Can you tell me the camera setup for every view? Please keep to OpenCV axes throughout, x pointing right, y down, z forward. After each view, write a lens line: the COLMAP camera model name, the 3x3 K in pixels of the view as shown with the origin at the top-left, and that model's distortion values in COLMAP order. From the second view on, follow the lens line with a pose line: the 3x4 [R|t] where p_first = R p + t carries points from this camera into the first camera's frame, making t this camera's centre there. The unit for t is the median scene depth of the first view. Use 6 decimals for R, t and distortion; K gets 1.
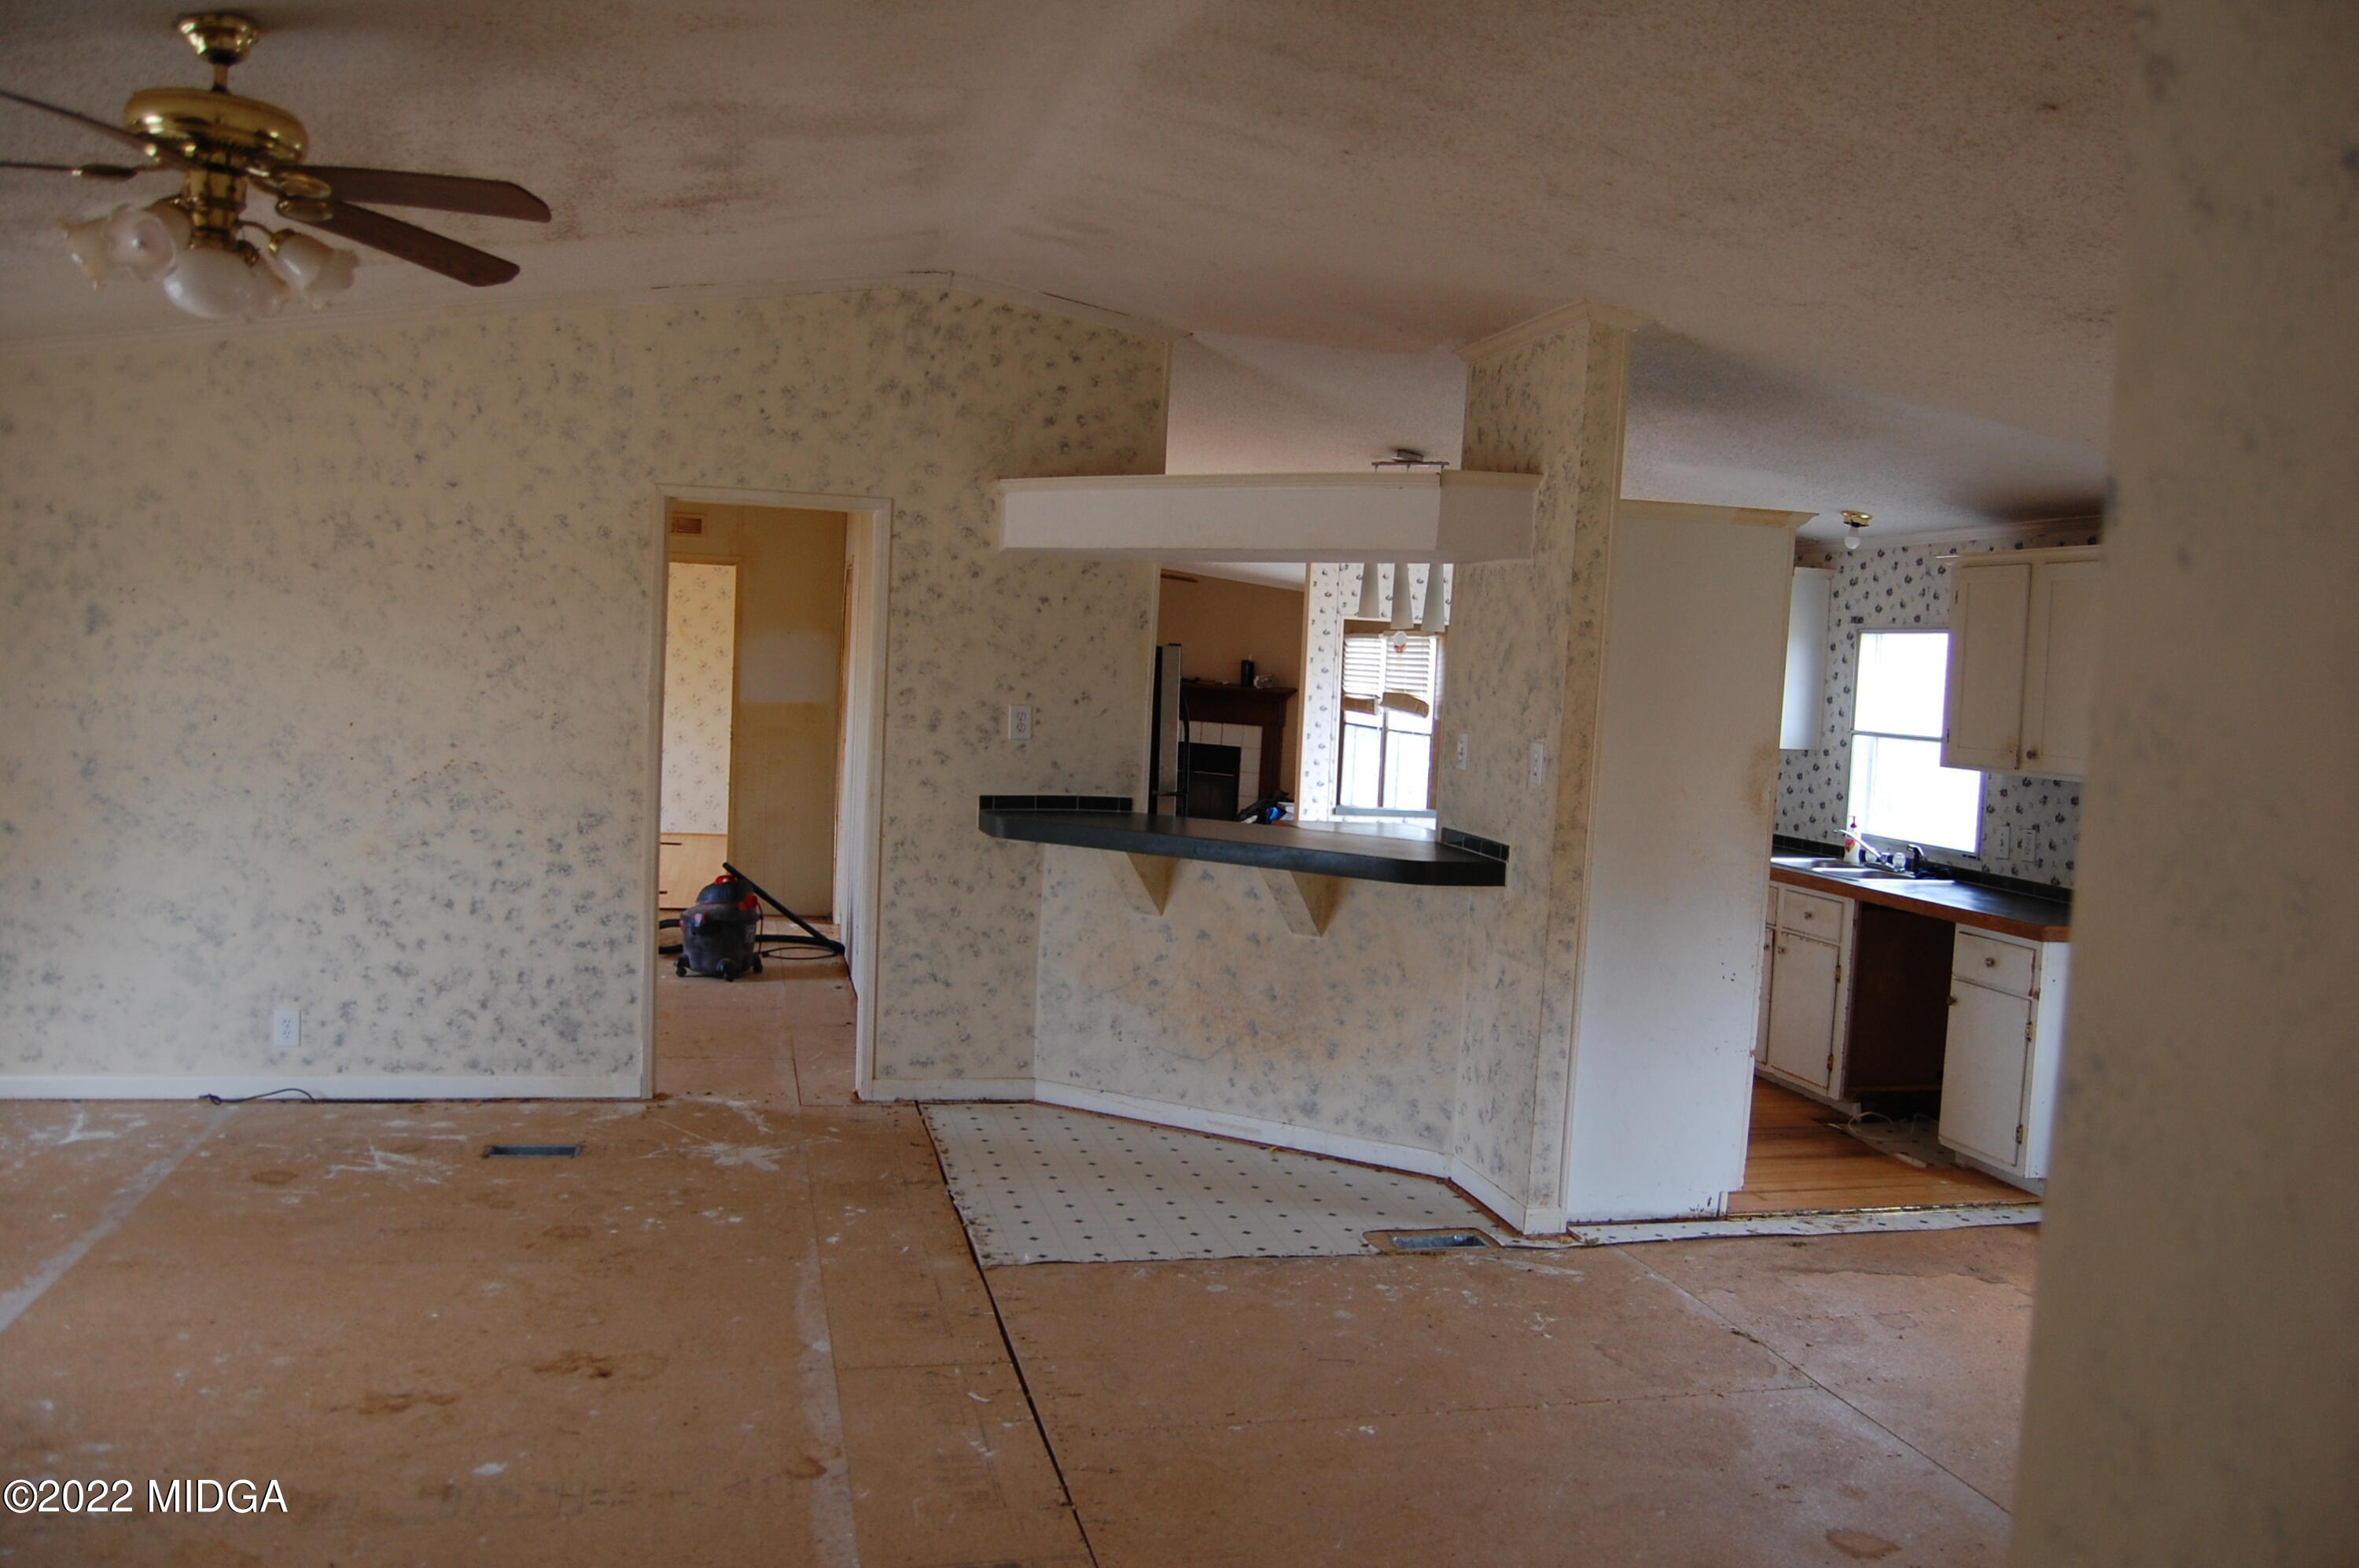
lens RADIAL K [[1853.3, 0, 1223.0], [0, 1853.3, 780.5], [0, 0, 1]] dist [-0.077442, 0.013539]
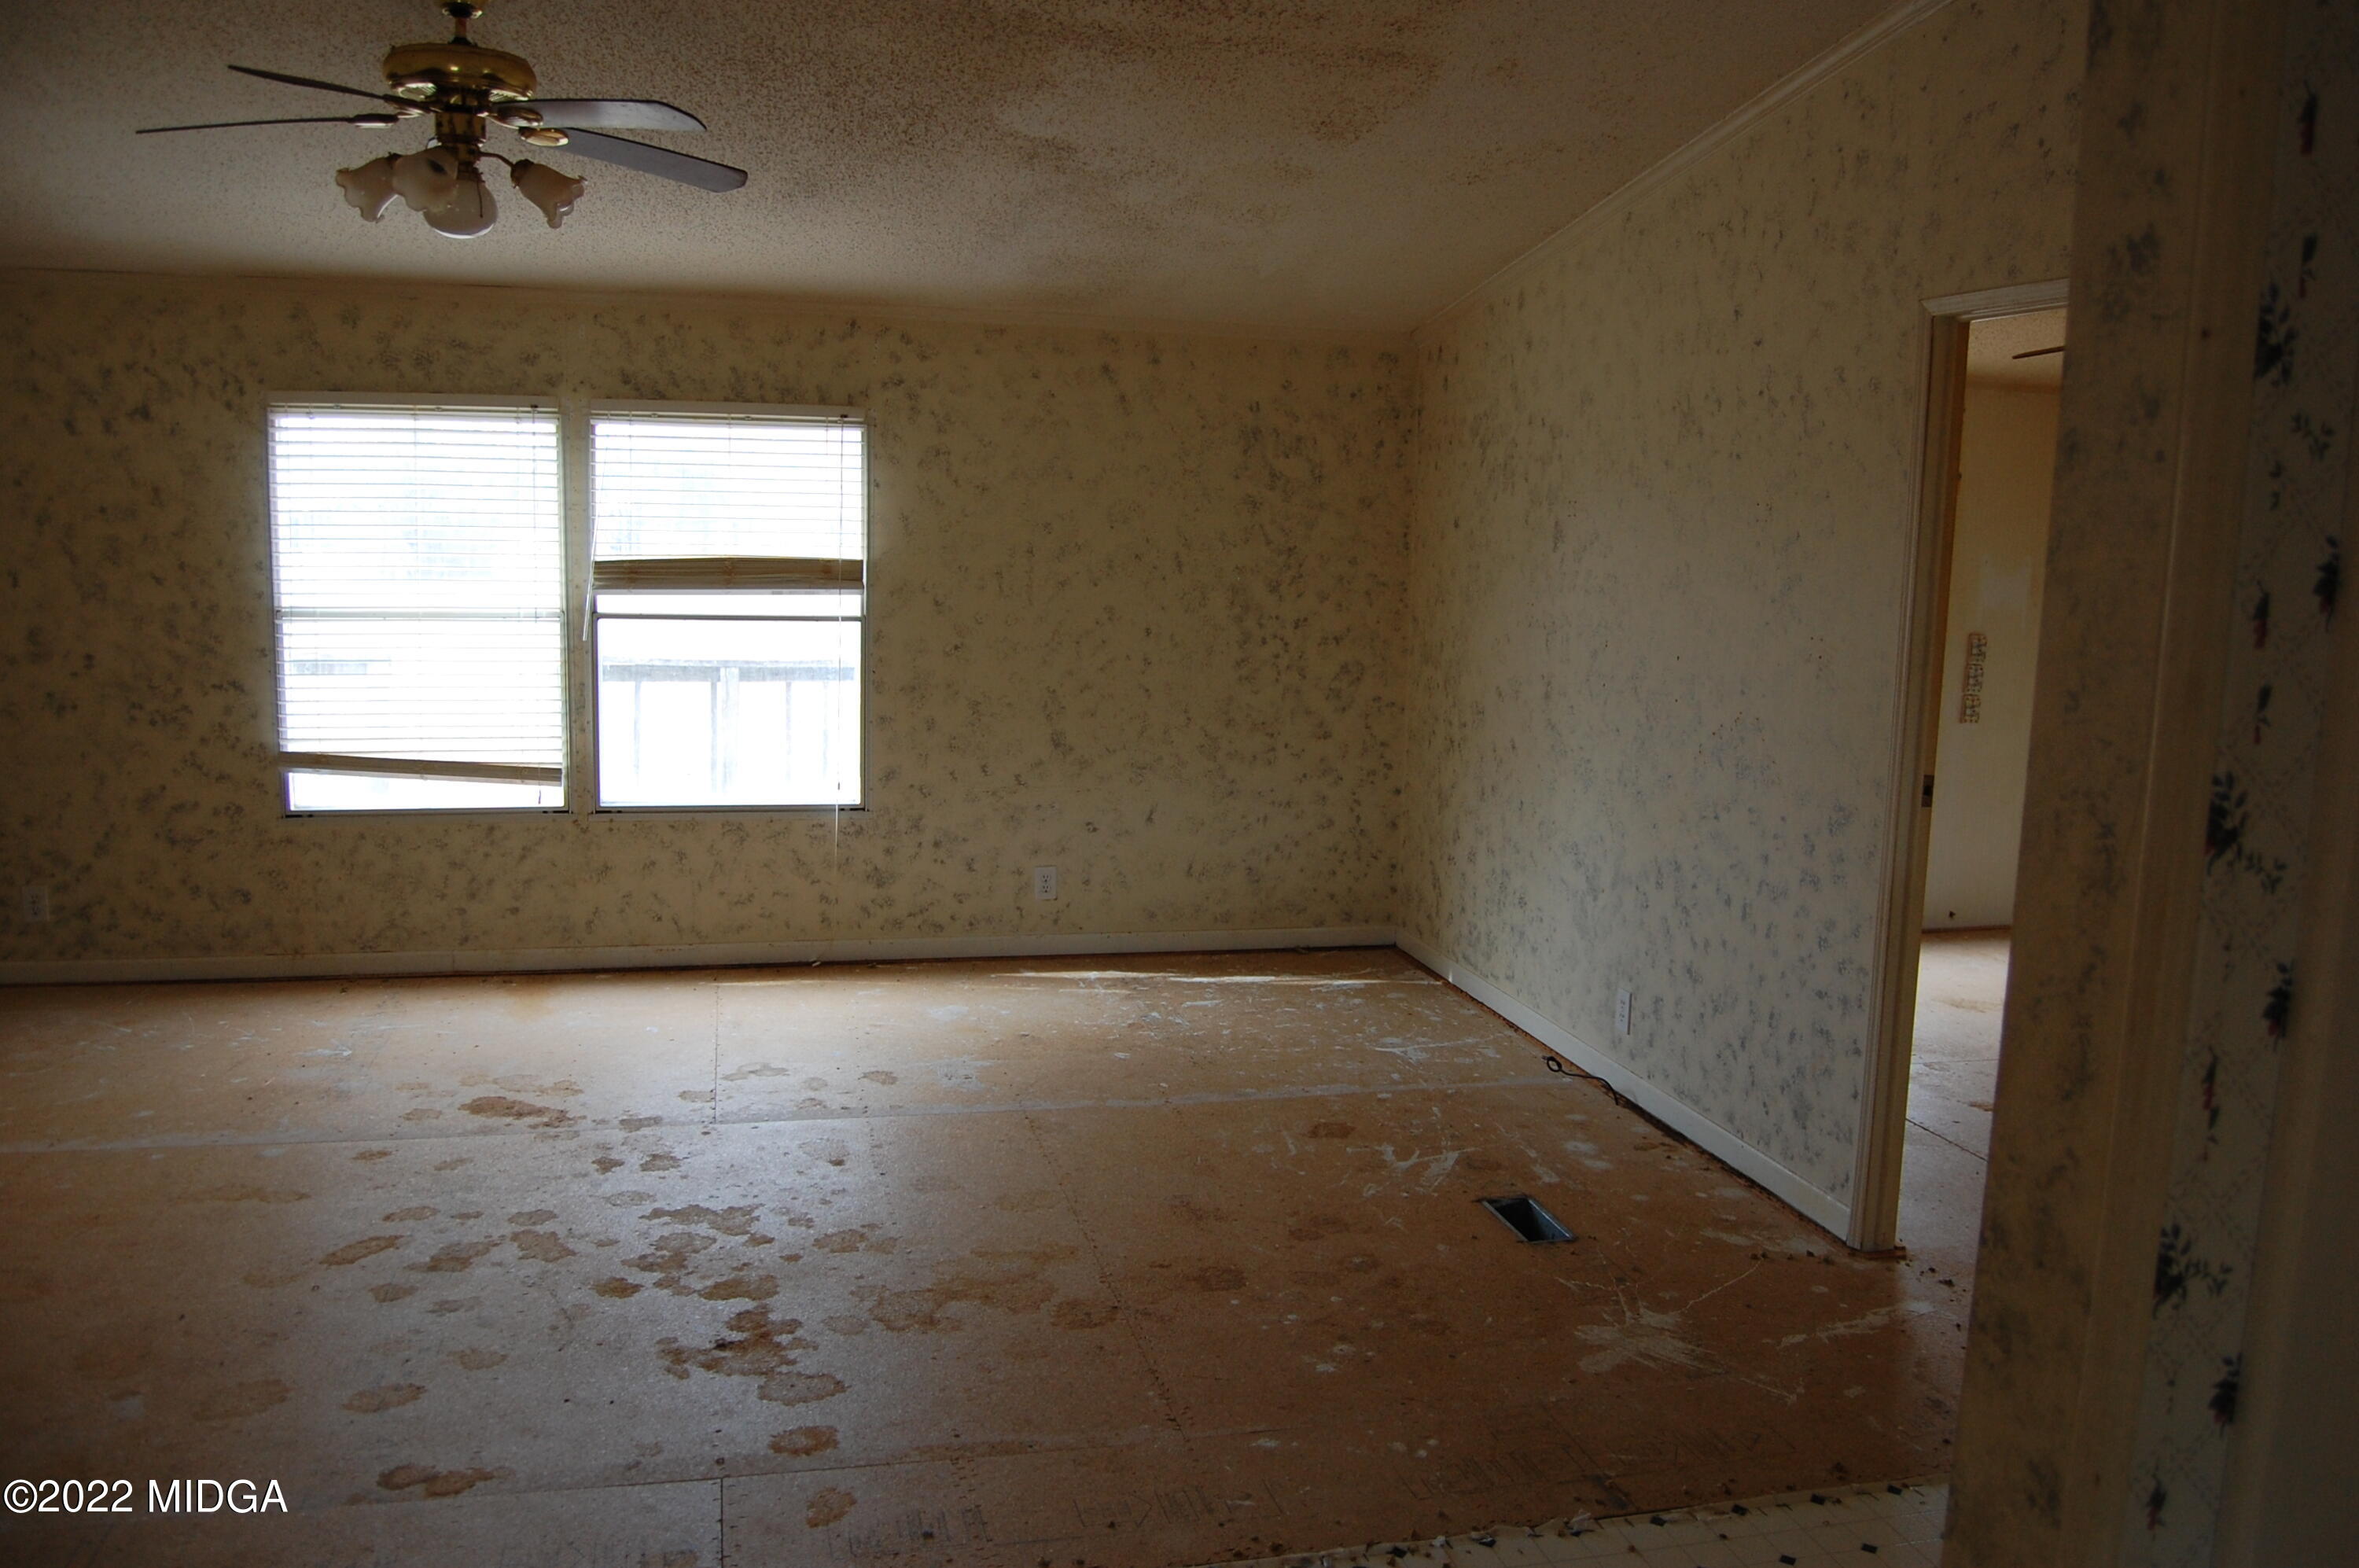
lens RADIAL K [[1853.3, 0, 1223.0], [0, 1853.3, 780.5], [0, 0, 1]] dist [-0.077442, 0.013539]
pose [[0.008897, 0.093479, -0.995581, 0.335086], [-0.098270, 0.990883, 0.092160, -0.032269], [0.995120, 0.097016, 0.018002, 0.778450]]
